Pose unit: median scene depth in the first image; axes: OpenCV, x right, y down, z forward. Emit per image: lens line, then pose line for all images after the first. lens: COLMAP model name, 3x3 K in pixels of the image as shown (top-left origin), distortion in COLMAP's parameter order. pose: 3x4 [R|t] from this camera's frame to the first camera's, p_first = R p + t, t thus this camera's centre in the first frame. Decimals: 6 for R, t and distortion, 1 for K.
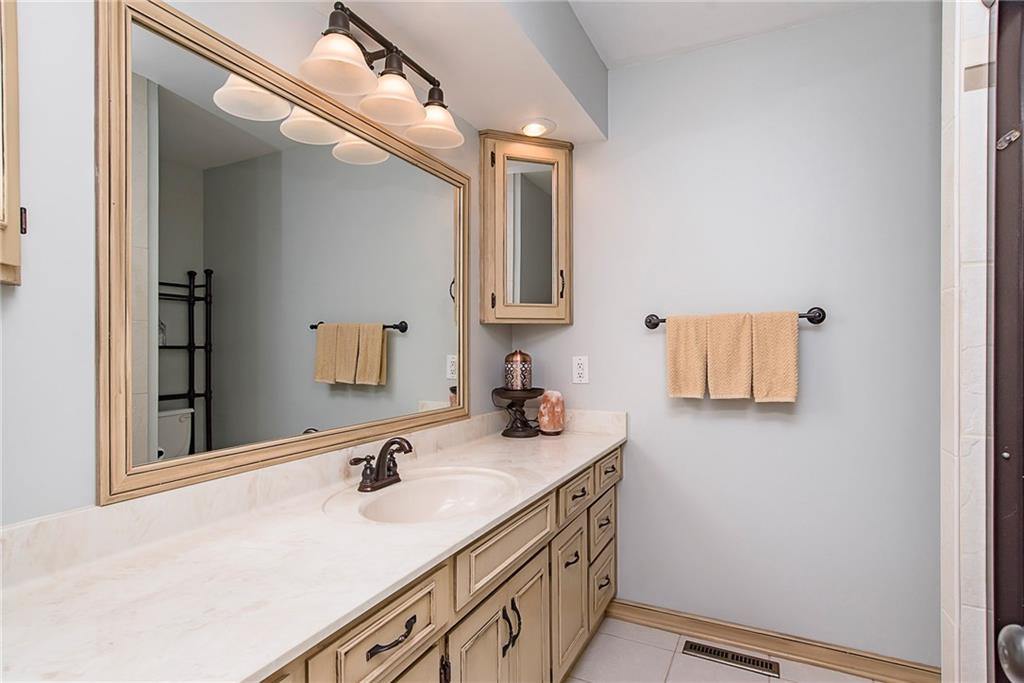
lens RADIAL K [[514.7, 0, 511.6], [0, 514.7, 343.0], [0, 0, 1]] dist [-0.013952, 0.008043]
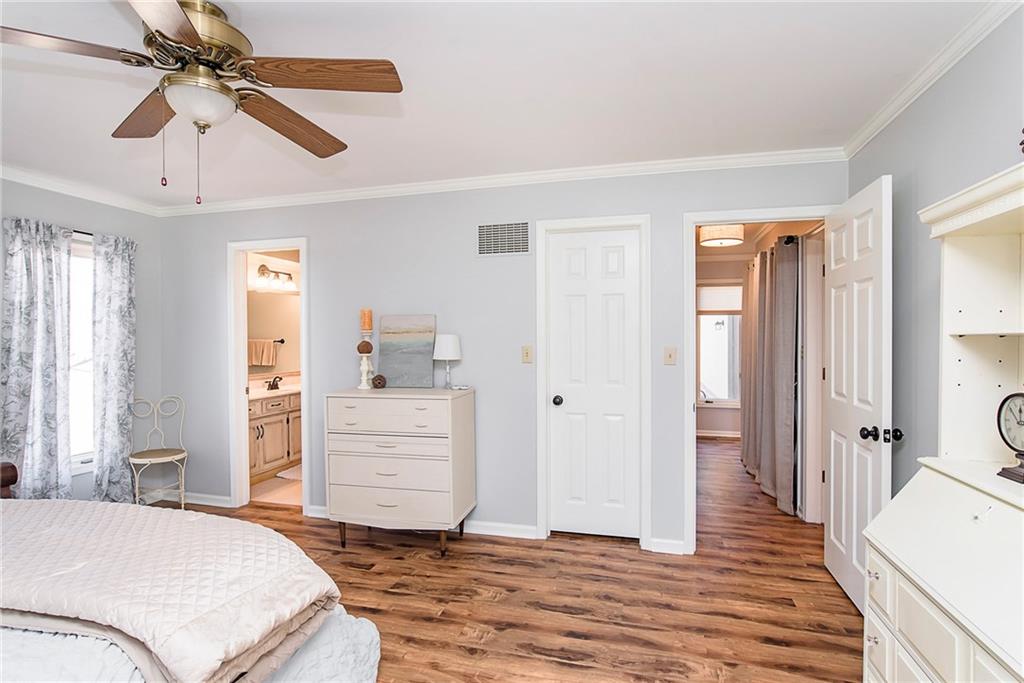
lens RADIAL K [[514.7, 0, 510.4], [0, 514.7, 343.1], [0, 0, 1]] dist [-0.013952, 0.008043]
pose [[0.981543, -0.002975, 0.191216, 0.676780], [0.001847, 0.999980, 0.006077, -0.068671], [-0.191230, -0.005611, 0.981529, -2.799337]]
